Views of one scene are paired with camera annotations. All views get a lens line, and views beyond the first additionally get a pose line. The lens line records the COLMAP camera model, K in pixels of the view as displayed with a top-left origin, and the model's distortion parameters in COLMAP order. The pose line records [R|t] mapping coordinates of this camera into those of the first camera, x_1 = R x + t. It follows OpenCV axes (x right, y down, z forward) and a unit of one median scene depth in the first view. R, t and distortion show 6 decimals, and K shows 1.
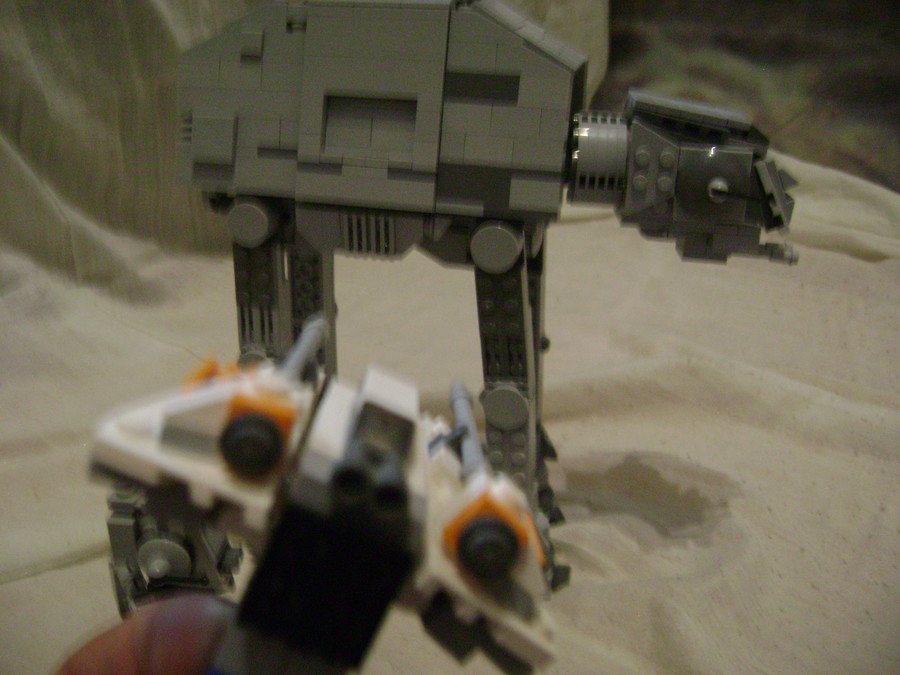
lens RADIAL K [[915.3, 0, 442.8], [0, 915.3, 341.0], [0, 0, 1]] dist [-0.133398, 0.000000]
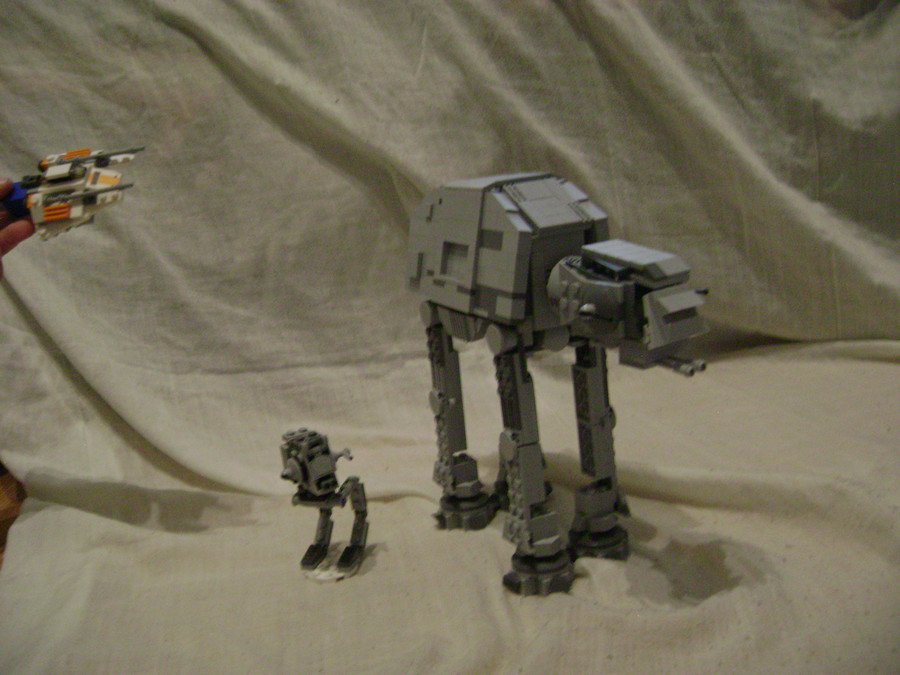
lens RADIAL K [[915.3, 0, 454.2], [0, 915.3, 335.4], [0, 0, 1]] dist [-0.133398, 0.000000]
pose [[0.642868, 0.091408, -0.760503, 1.173848], [-0.190809, 0.980666, -0.043423, -0.025265], [0.741831, 0.173026, 0.647880, -0.078289]]
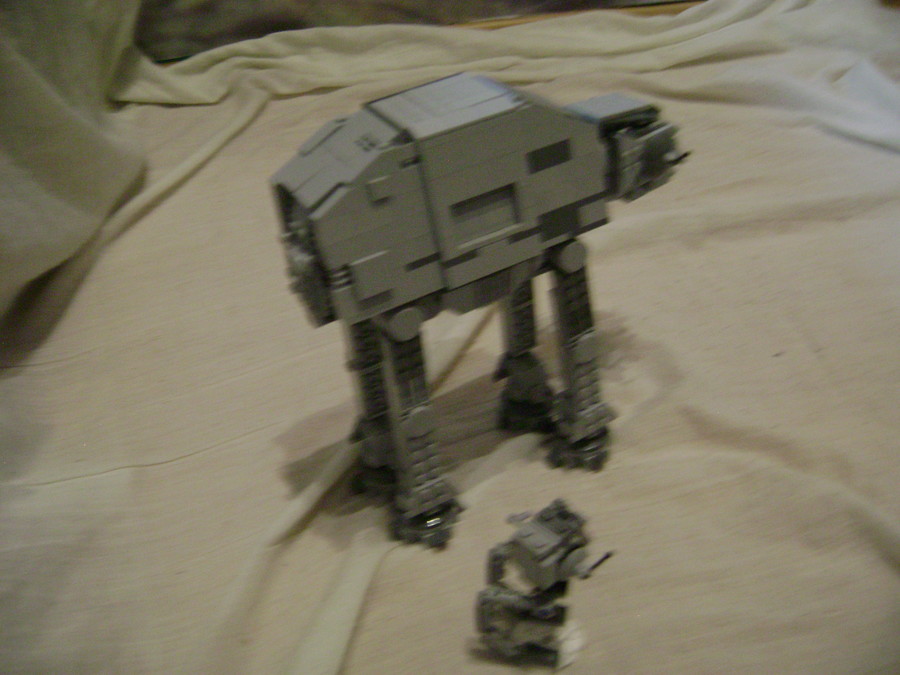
lens RADIAL K [[915.3, 0, 444.2], [0, 915.3, 337.4], [0, 0, 1]] dist [-0.133398, 0.000000]
pose [[0.702746, -0.493783, 0.512179, -0.838911], [0.372438, 0.868724, 0.326511, -0.509861], [-0.606167, -0.038699, 0.794395, -0.003506]]
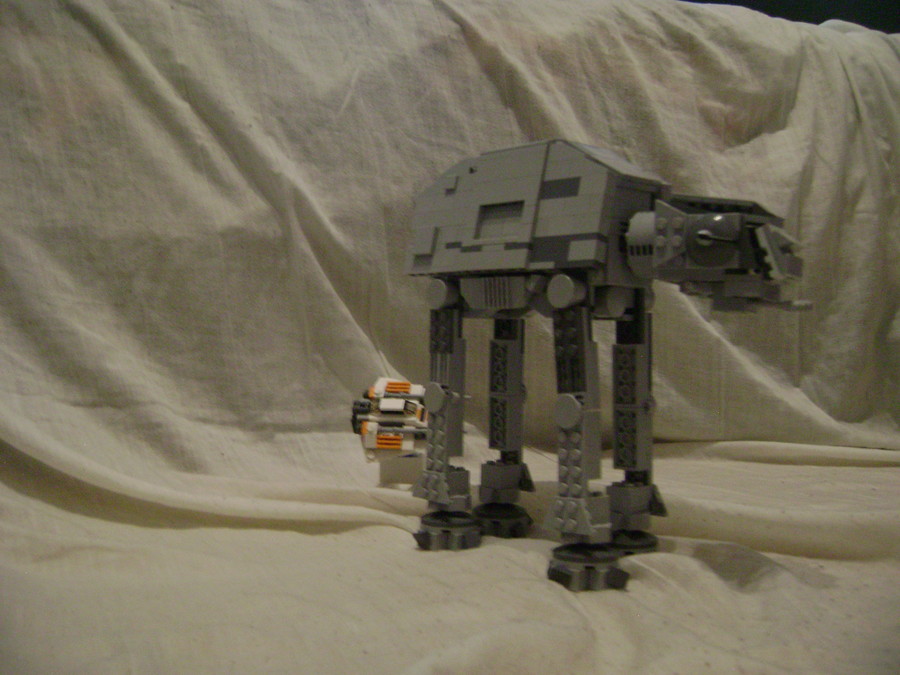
lens RADIAL K [[915.3, 0, 443.9], [0, 915.3, 338.3], [0, 0, 1]] dist [-0.133398, 0.000000]
pose [[0.837996, -0.000858, -0.545676, 0.664301], [-0.215476, 0.918212, -0.332351, 0.468496], [0.501332, 0.396089, 0.769272, -0.166723]]
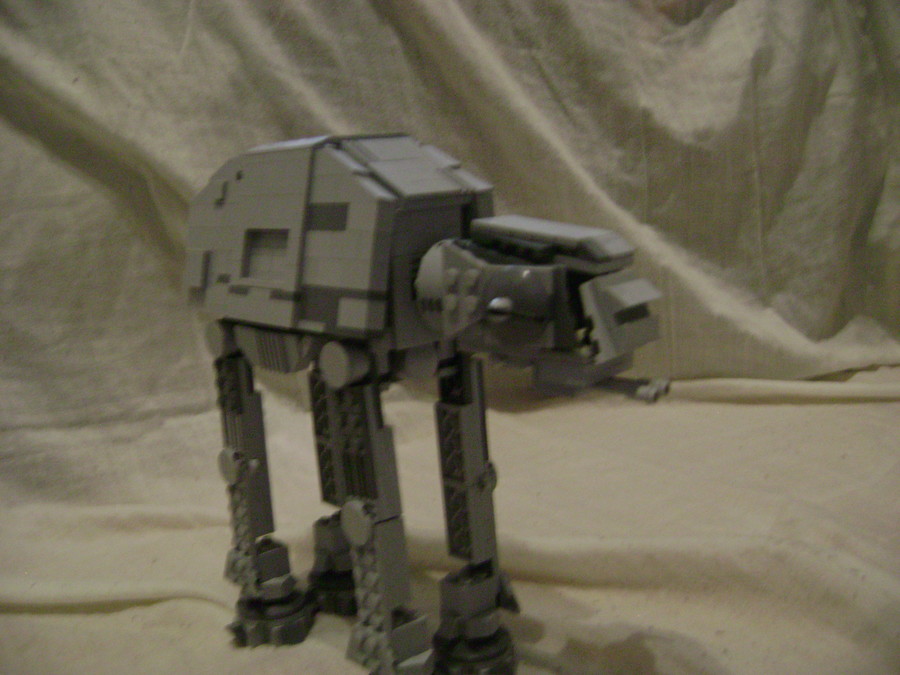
lens RADIAL K [[915.3, 0, 446.0], [0, 915.3, 344.6], [0, 0, 1]] dist [-0.133398, 0.000000]
pose [[0.831255, 0.032354, -0.554949, 0.723478], [-0.141884, 0.977588, -0.155534, 0.020578], [0.537479, 0.208026, 0.817215, 0.192292]]
